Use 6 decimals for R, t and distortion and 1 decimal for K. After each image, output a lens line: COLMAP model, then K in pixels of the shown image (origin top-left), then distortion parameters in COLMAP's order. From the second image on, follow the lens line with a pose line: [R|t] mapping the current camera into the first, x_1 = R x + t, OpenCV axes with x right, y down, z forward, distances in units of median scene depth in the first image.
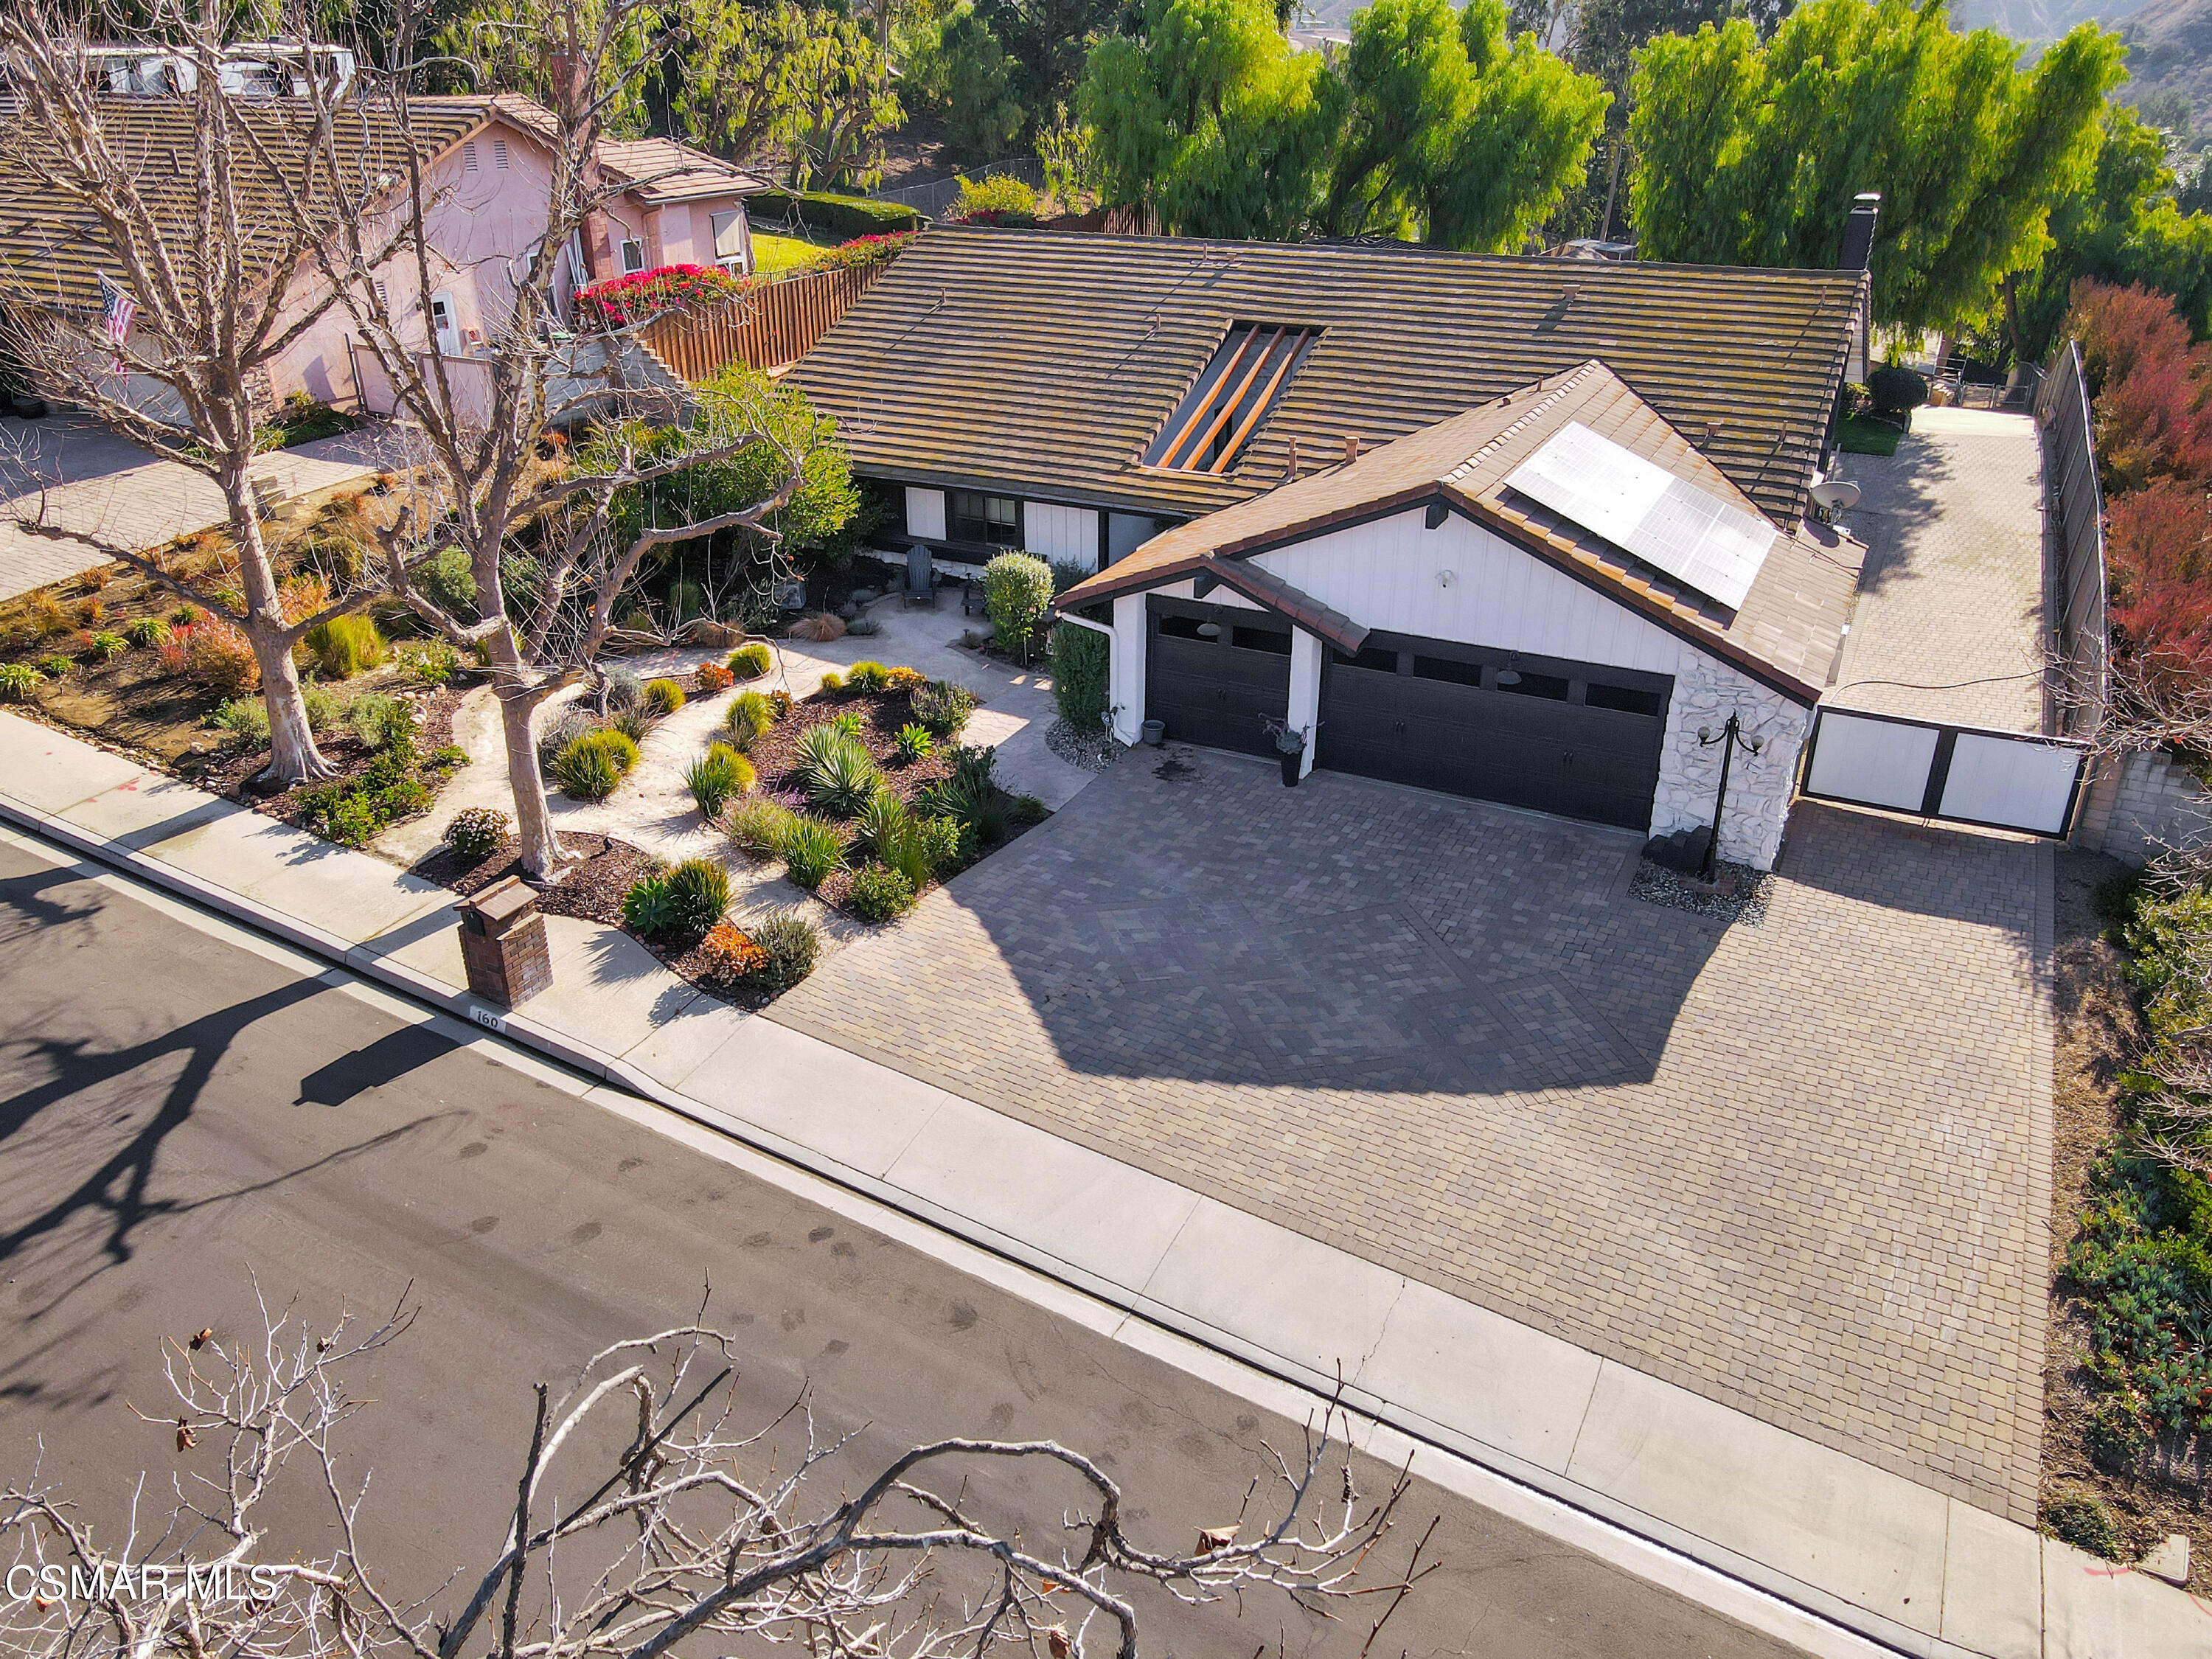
lens RADIAL K [[1595.2, 0, 1106.0], [0, 1595.2, 829.5], [0, 0, 1]] dist [-0.005501, -0.001085]
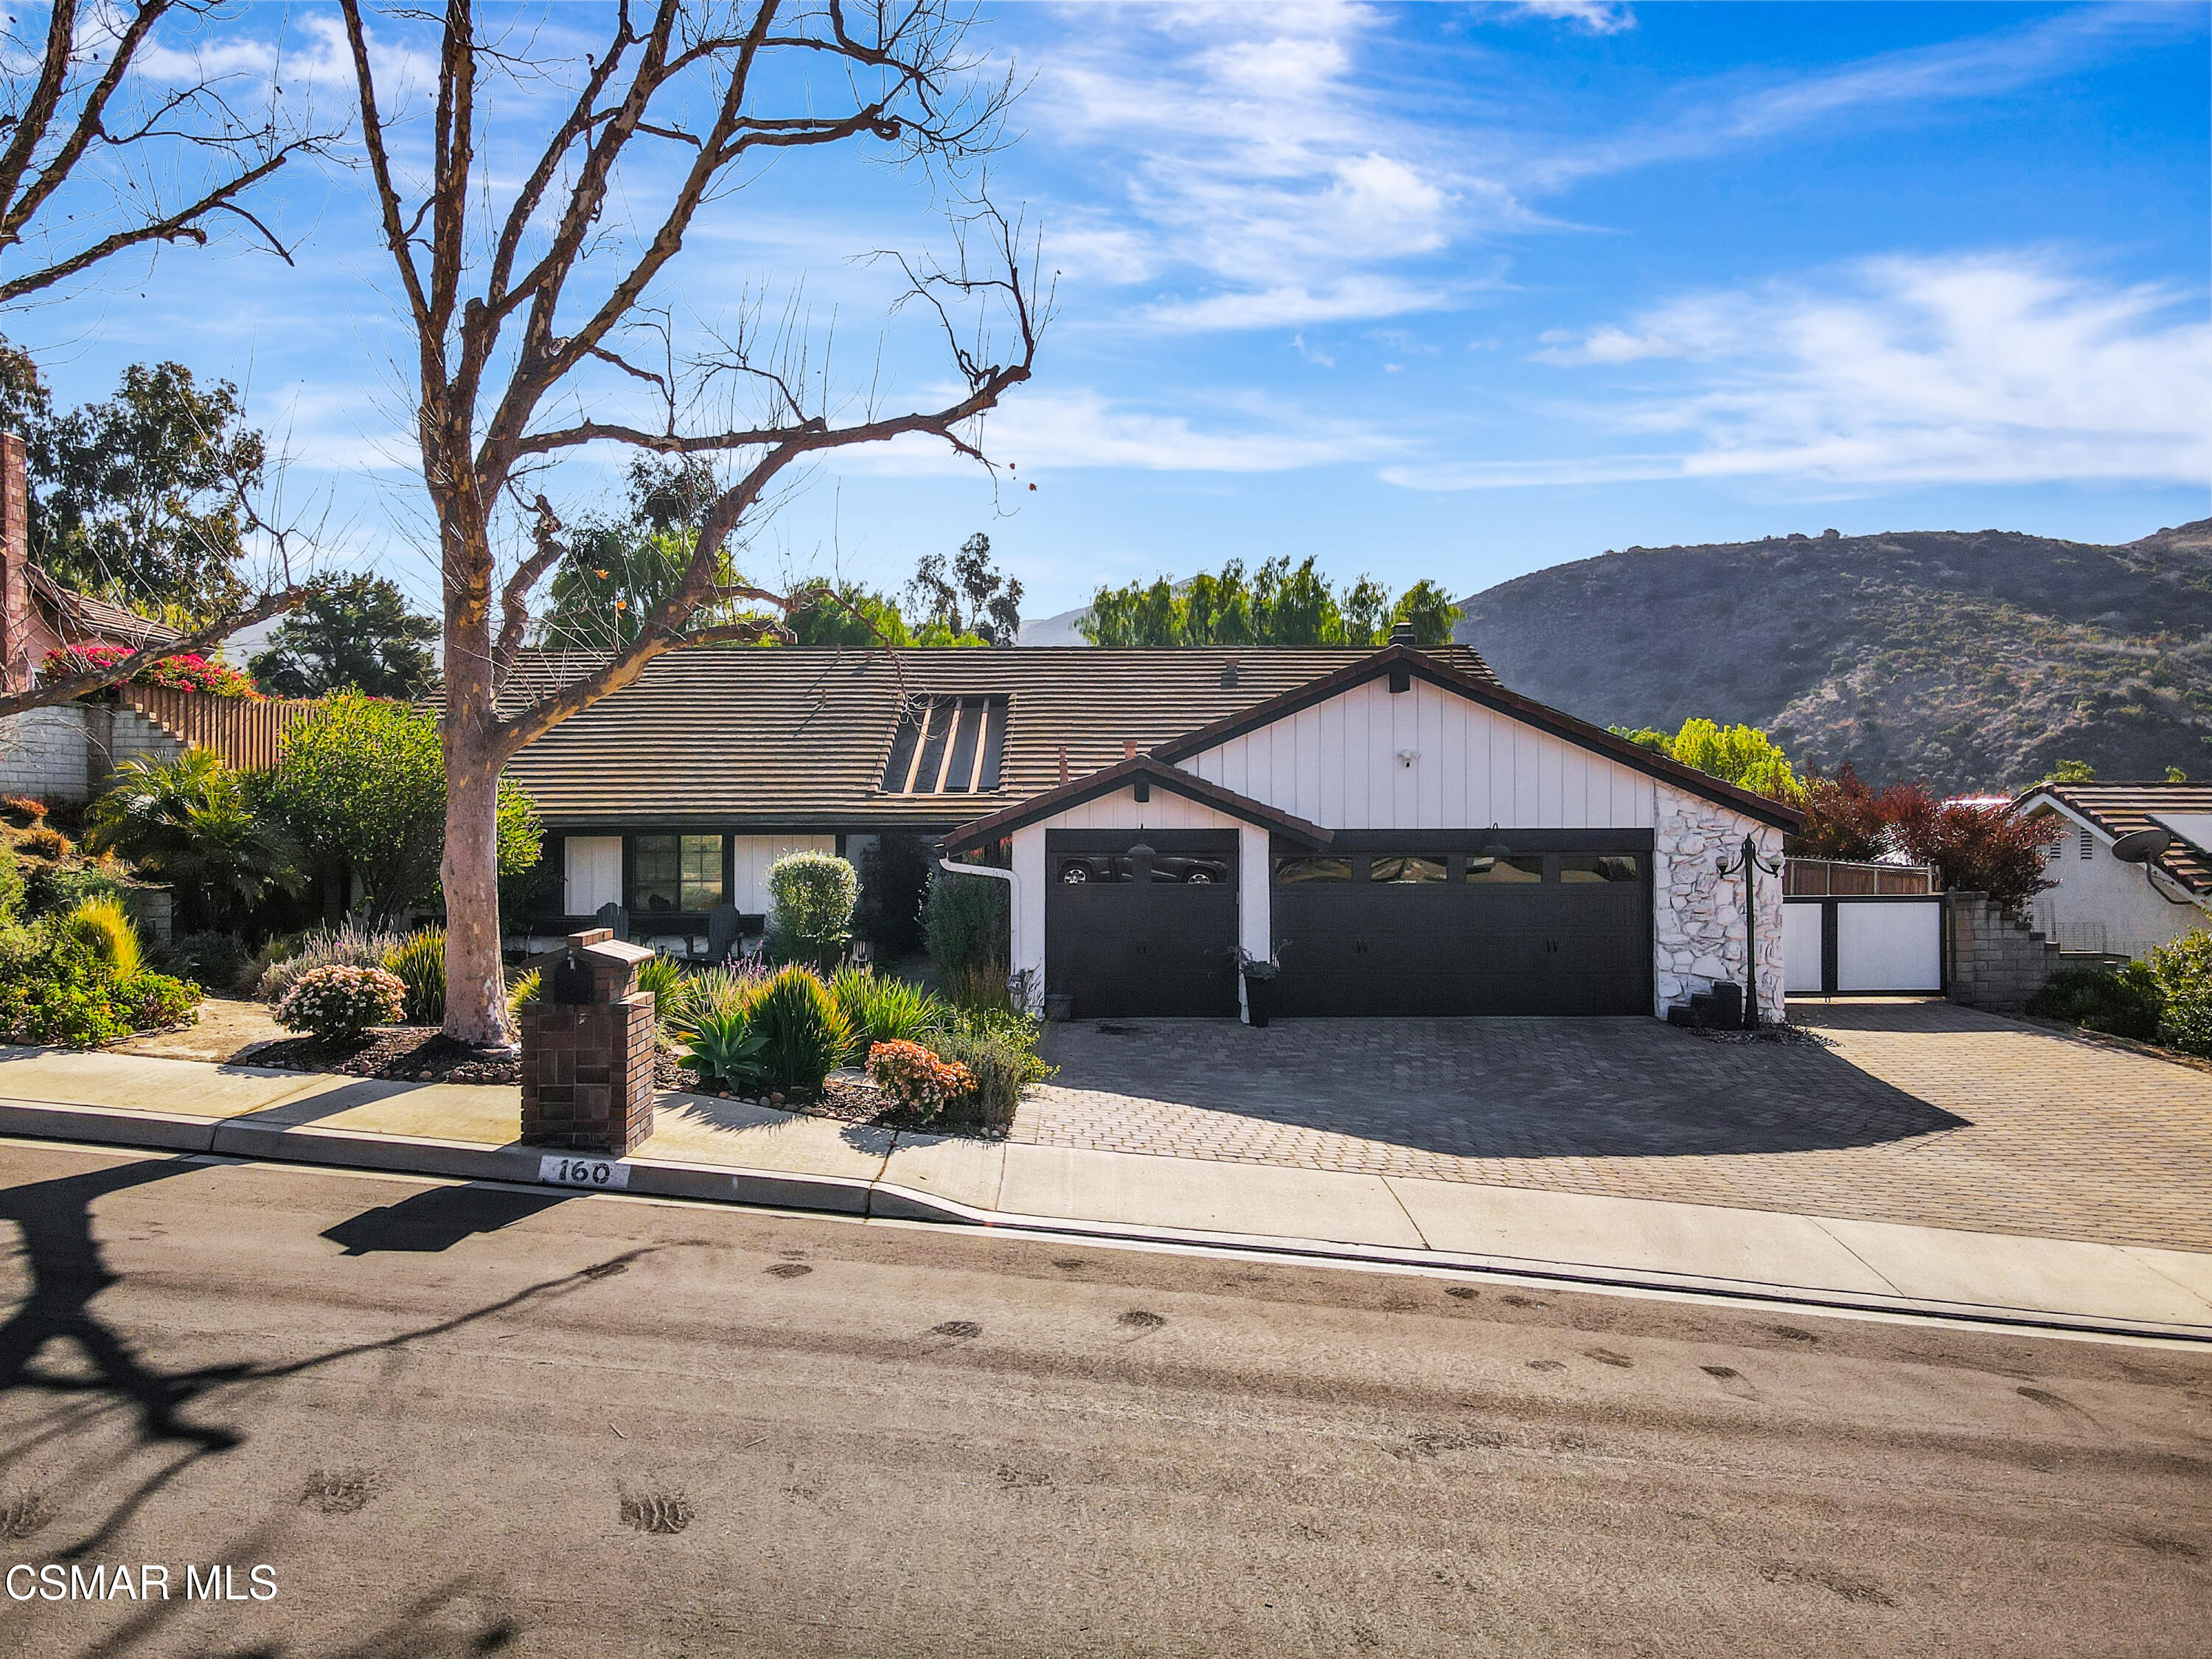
lens RADIAL K [[1650.9, 0, 1106.0], [0, 1650.9, 829.5], [0, 0, 1]] dist [0.007096, 0.001142]
pose [[0.876638, -0.000173, 0.481150, -0.380642], [0.213728, 0.896066, -0.389083, 0.204460], [-0.431075, 0.443920, 0.785563, 0.333174]]
